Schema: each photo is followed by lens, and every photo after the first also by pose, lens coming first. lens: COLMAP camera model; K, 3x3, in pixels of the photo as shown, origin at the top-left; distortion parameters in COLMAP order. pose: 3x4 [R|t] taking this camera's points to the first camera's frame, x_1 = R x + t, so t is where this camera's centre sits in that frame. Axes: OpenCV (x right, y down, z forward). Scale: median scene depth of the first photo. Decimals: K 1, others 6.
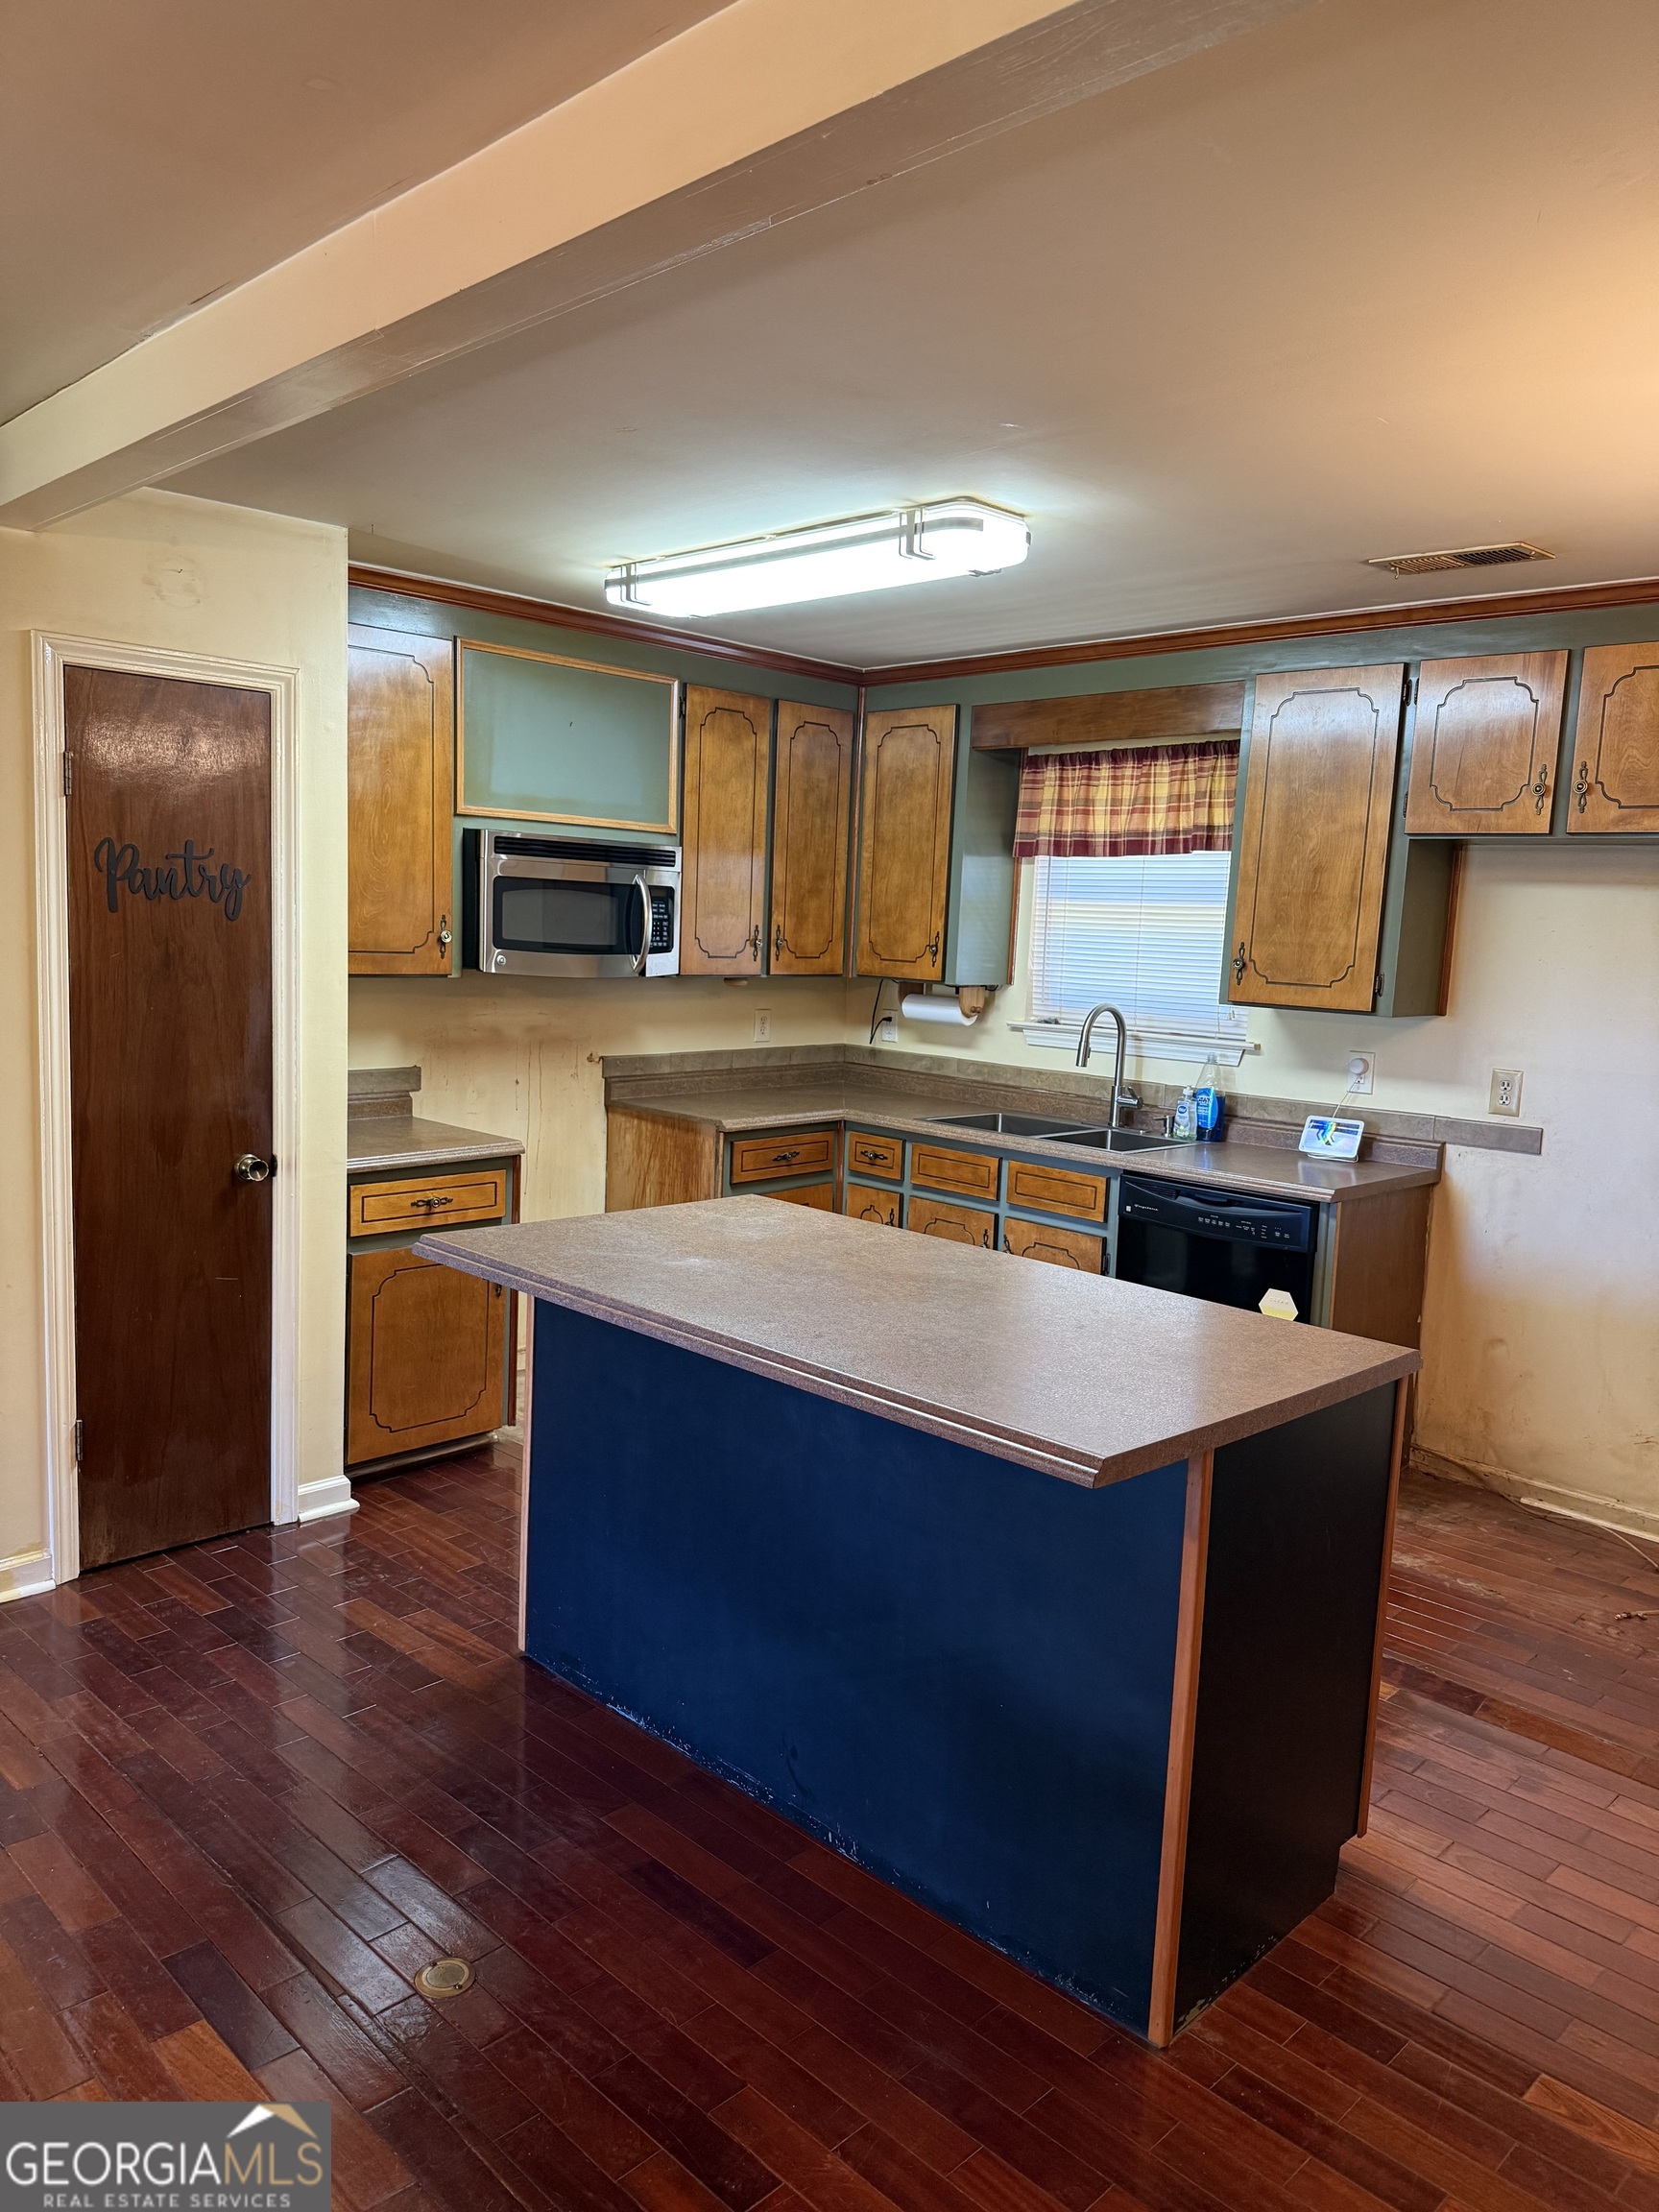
lens RADIAL K [[1612.8, 0, 841.9], [0, 1612.8, 1147.4], [0, 0, 1]] dist [0.069217, -0.091358]
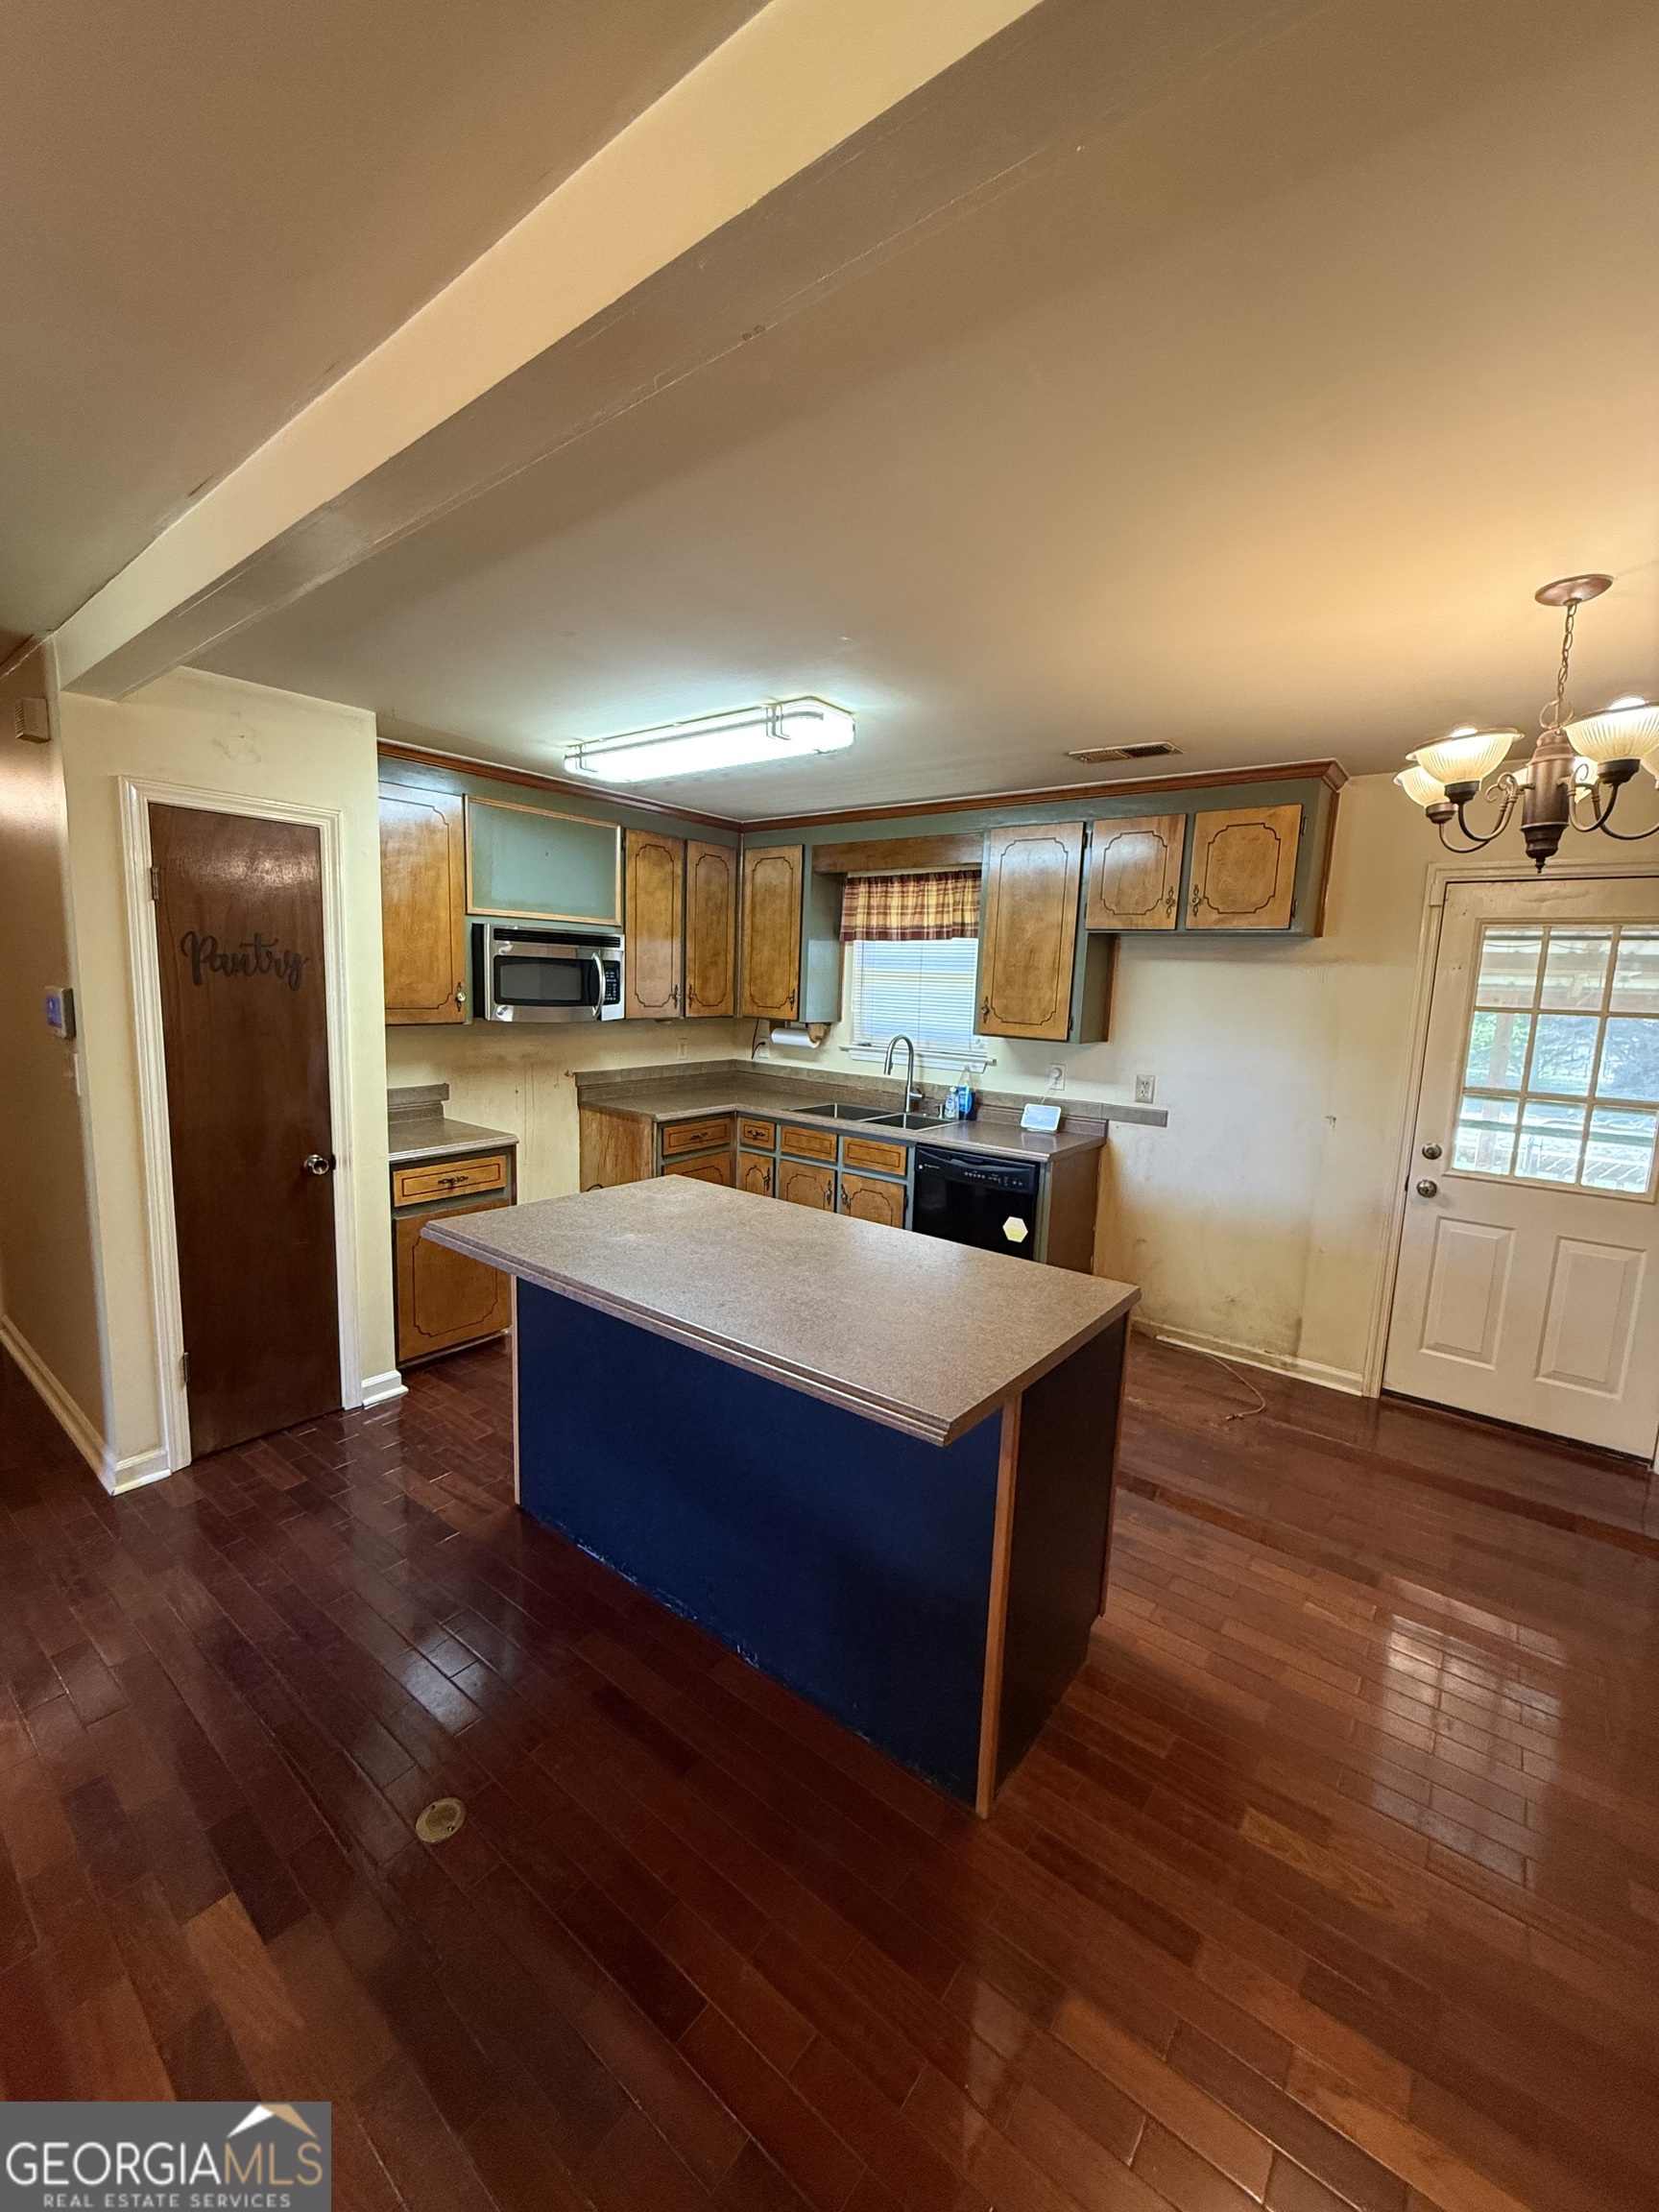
lens RADIAL K [[875.0, 0, 837.0], [0, 875.0, 1108.2], [0, 0, 1]] dist [-0.005436, 0.000900]
pose [[0.992859, -0.022080, 0.117234, -0.000856], [0.020519, 0.999684, 0.014507, -0.036431], [-0.117518, -0.011998, 0.992998, 0.184605]]
